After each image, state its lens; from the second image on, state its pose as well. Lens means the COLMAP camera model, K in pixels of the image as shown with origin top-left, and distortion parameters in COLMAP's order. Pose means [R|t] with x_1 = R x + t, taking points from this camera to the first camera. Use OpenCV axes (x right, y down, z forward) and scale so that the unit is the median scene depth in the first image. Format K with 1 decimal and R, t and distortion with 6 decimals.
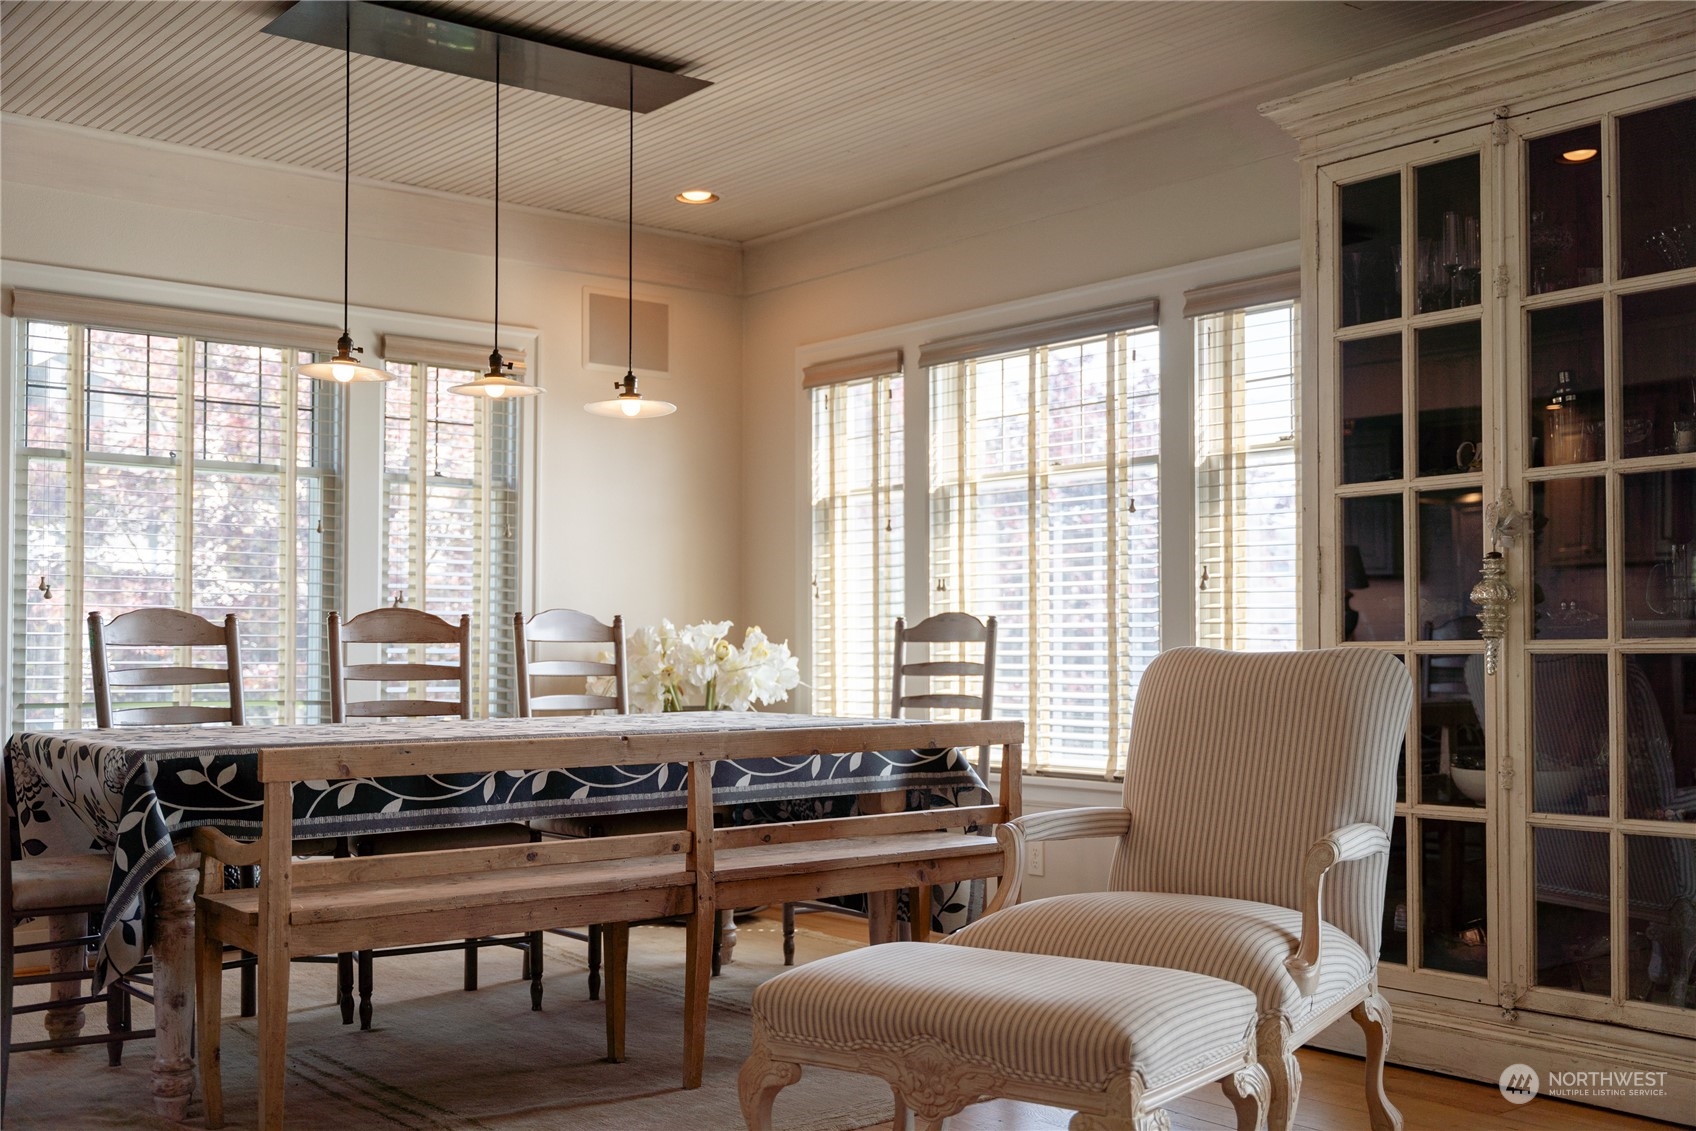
lens RADIAL K [[1852.4, 0, 846.5], [0, 1852.4, 573.3], [0, 0, 1]] dist [0.015542, 0.000000]
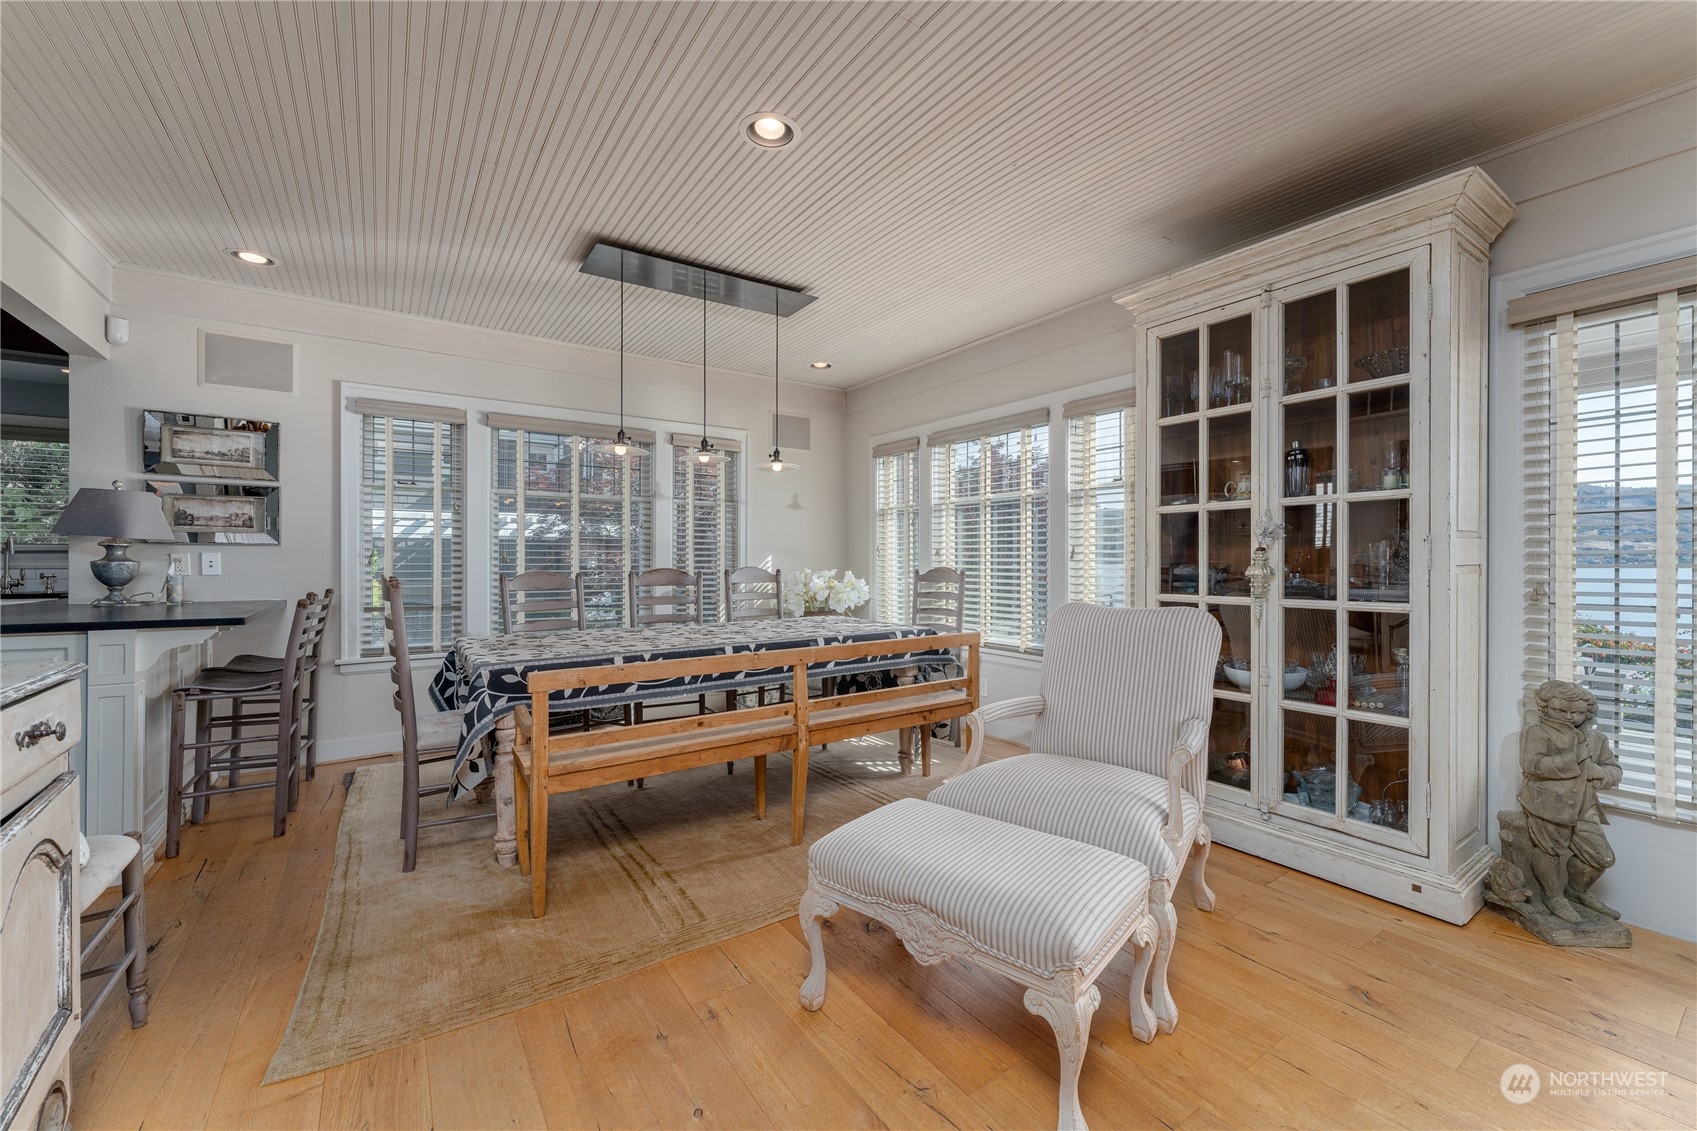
lens RADIAL K [[675.3, 0, 852.1], [0, 675.3, 552.2], [0, 0, 1]] dist [0.000299, 0.001187]
pose [[0.996846, -0.000275, -0.079357, 0.022004], [0.003260, 0.999292, 0.037491, -0.029957], [0.079291, -0.037632, 0.996141, 0.332047]]
